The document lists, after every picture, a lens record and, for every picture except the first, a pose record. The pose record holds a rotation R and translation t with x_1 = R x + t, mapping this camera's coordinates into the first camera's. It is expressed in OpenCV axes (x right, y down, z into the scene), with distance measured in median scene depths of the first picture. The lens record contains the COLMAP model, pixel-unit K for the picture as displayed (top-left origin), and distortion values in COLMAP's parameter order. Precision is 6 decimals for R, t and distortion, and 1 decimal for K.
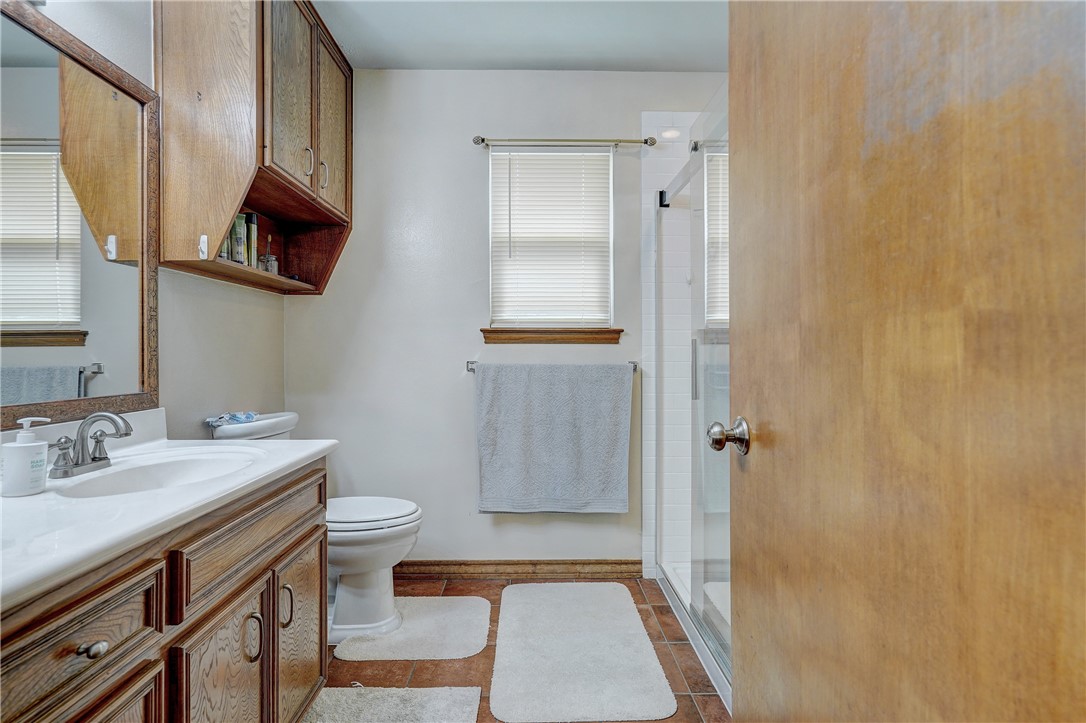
lens RADIAL K [[537.8, 0, 543.0], [0, 537.8, 361.5], [0, 0, 1]] dist [-0.000428, -0.000062]
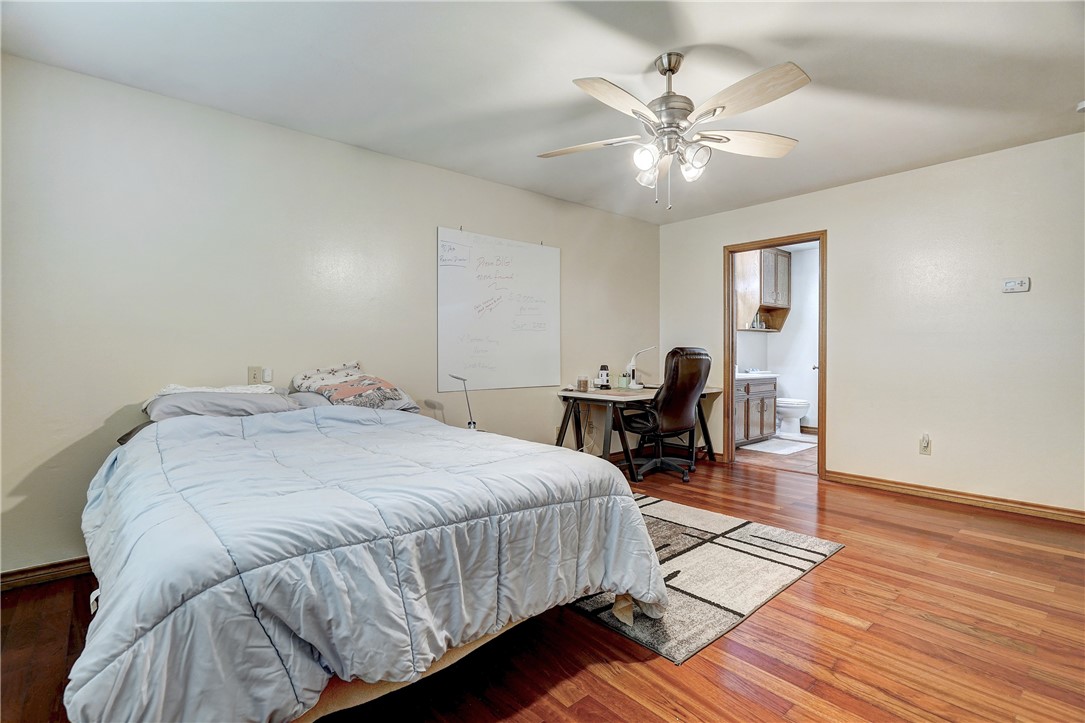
lens RADIAL K [[507.4, 0, 542.5], [0, 507.4, 361.5], [0, 0, 1]] dist [-0.000044, -0.000008]
pose [[0.644497, 0.010583, -0.764534, 1.107018], [-0.003157, 0.999933, 0.011180, 0.014472], [0.764601, -0.004791, 0.644487, -2.248686]]
